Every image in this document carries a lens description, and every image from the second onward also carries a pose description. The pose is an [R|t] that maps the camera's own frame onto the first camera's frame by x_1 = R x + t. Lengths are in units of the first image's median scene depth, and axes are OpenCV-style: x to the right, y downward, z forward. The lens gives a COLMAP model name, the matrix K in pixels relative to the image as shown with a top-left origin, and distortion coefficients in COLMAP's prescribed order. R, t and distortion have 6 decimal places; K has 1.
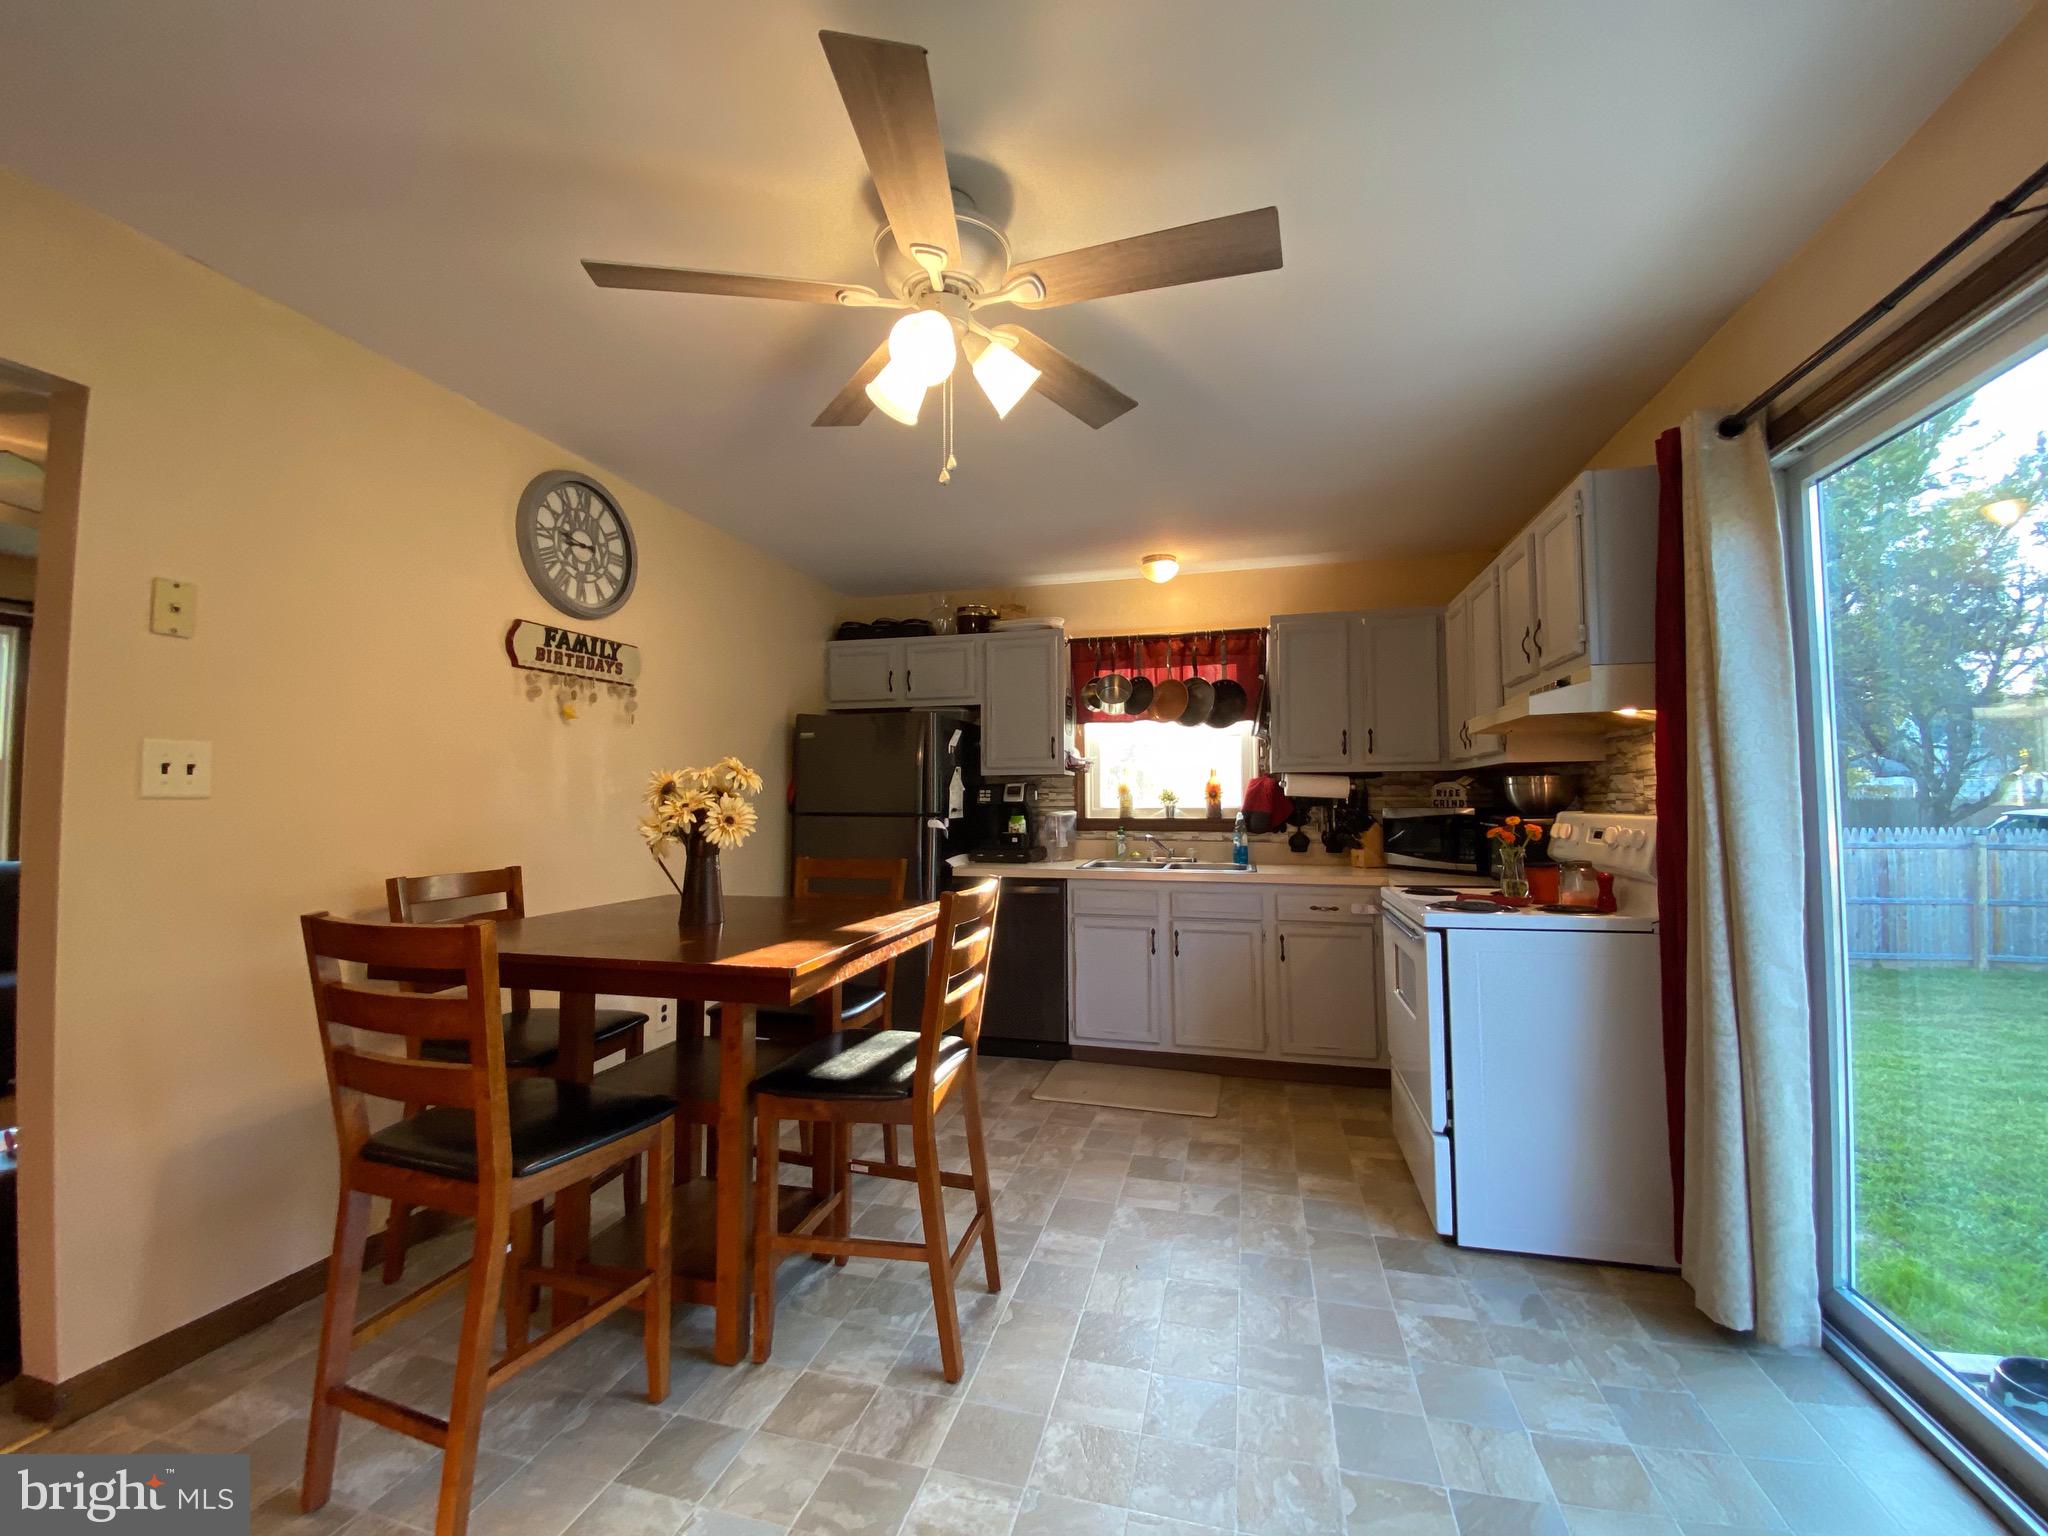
lens RADIAL K [[818.1, 0, 1034.1], [0, 818.1, 760.6], [0, 0, 1]] dist [0.027473, -0.023663]
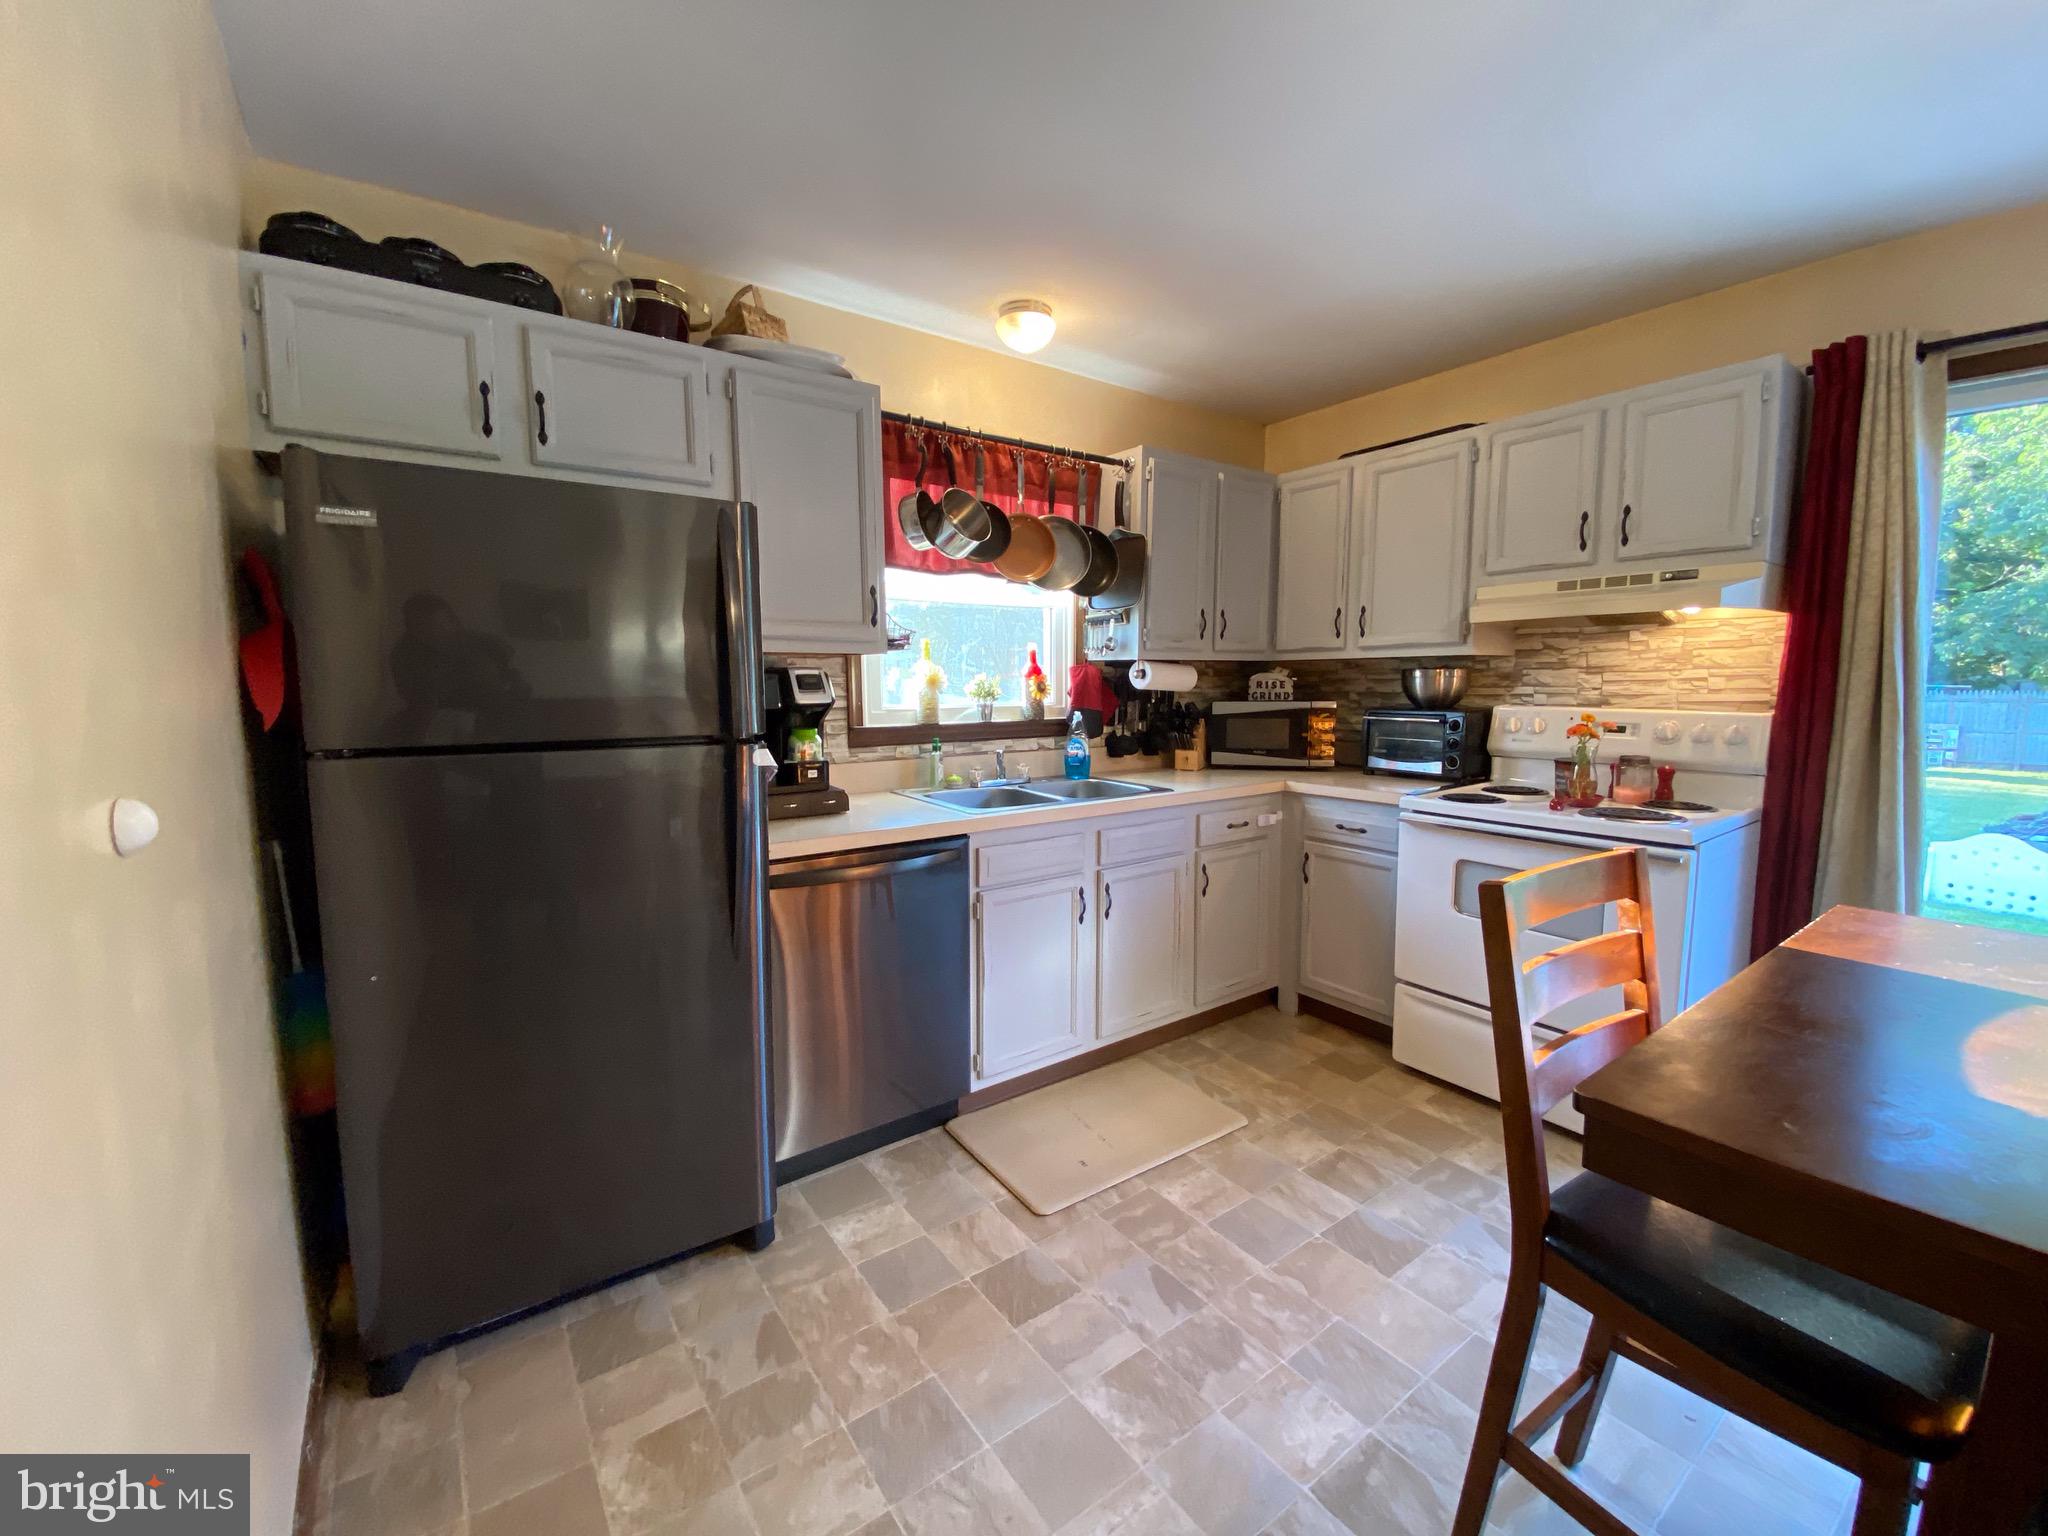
lens RADIAL K [[802.8, 0, 1024.0], [0, 802.8, 768.0], [0, 0, 1]] dist [0.030063, -0.032011]
pose [[0.639548, -0.081866, 0.764380, -0.370919], [-0.033172, 0.990449, 0.133833, 0.018899], [-0.768035, -0.110949, 0.630723, 0.603786]]
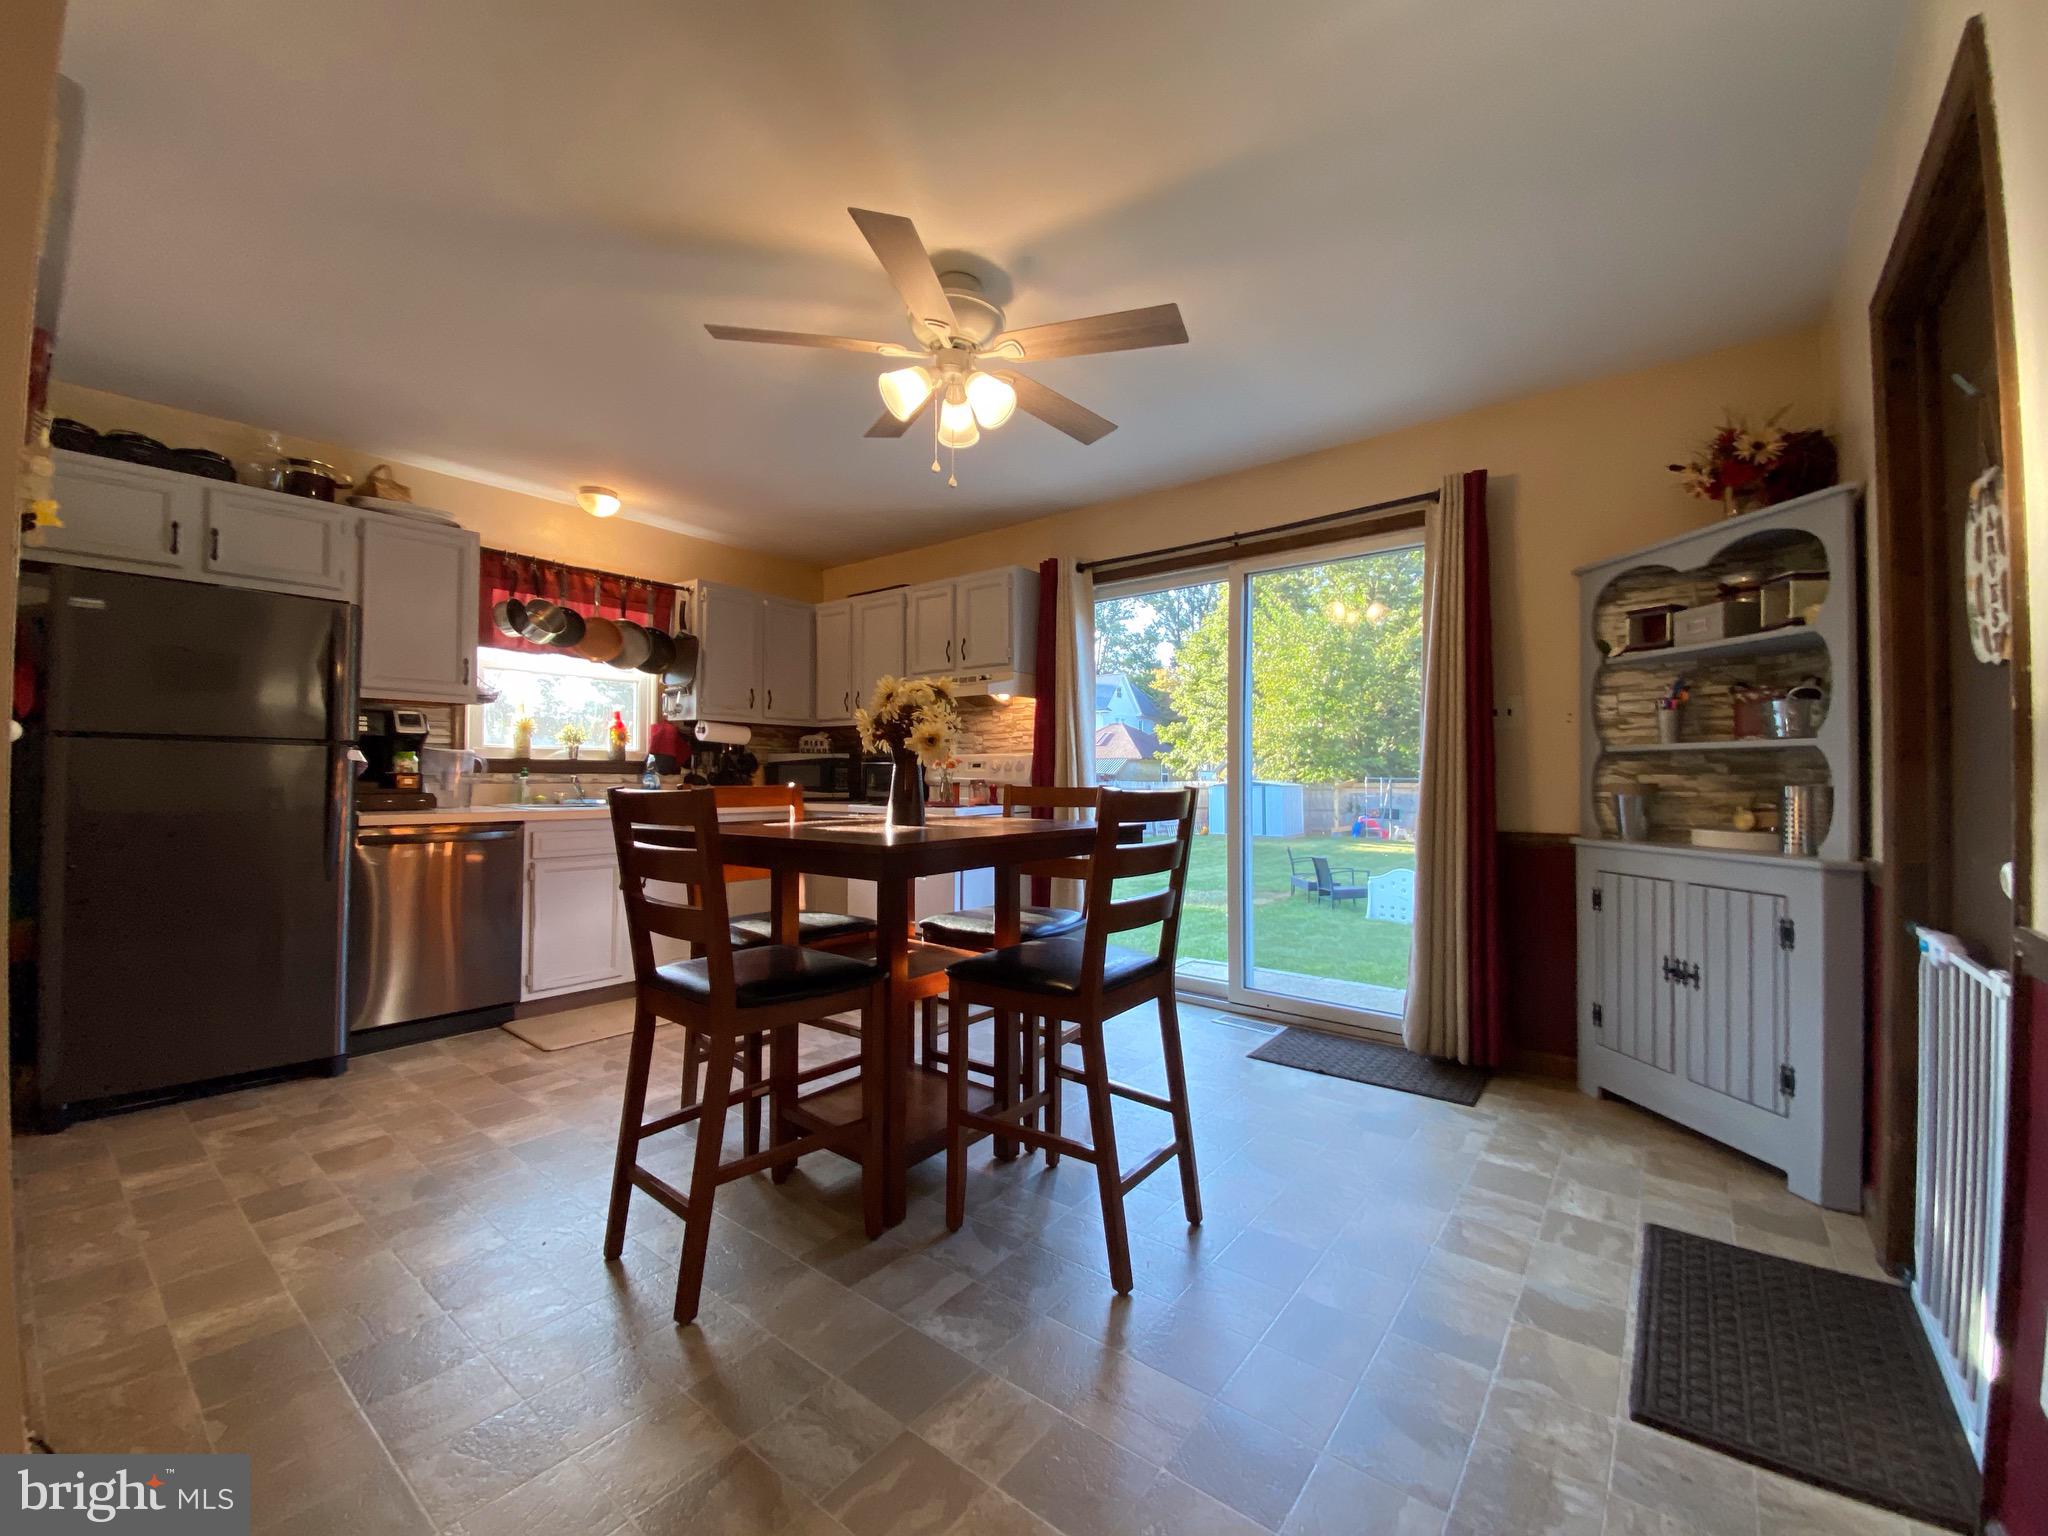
lens RADIAL K [[825.3, 0, 1033.6], [0, 825.3, 762.2], [0, 0, 1]] dist [0.027150, -0.022879]
pose [[0.393558, 0.024216, 0.918981, -0.576808], [-0.050118, 0.998732, -0.004855, 0.056469], [-0.917933, -0.044147, 0.394272, 0.129227]]
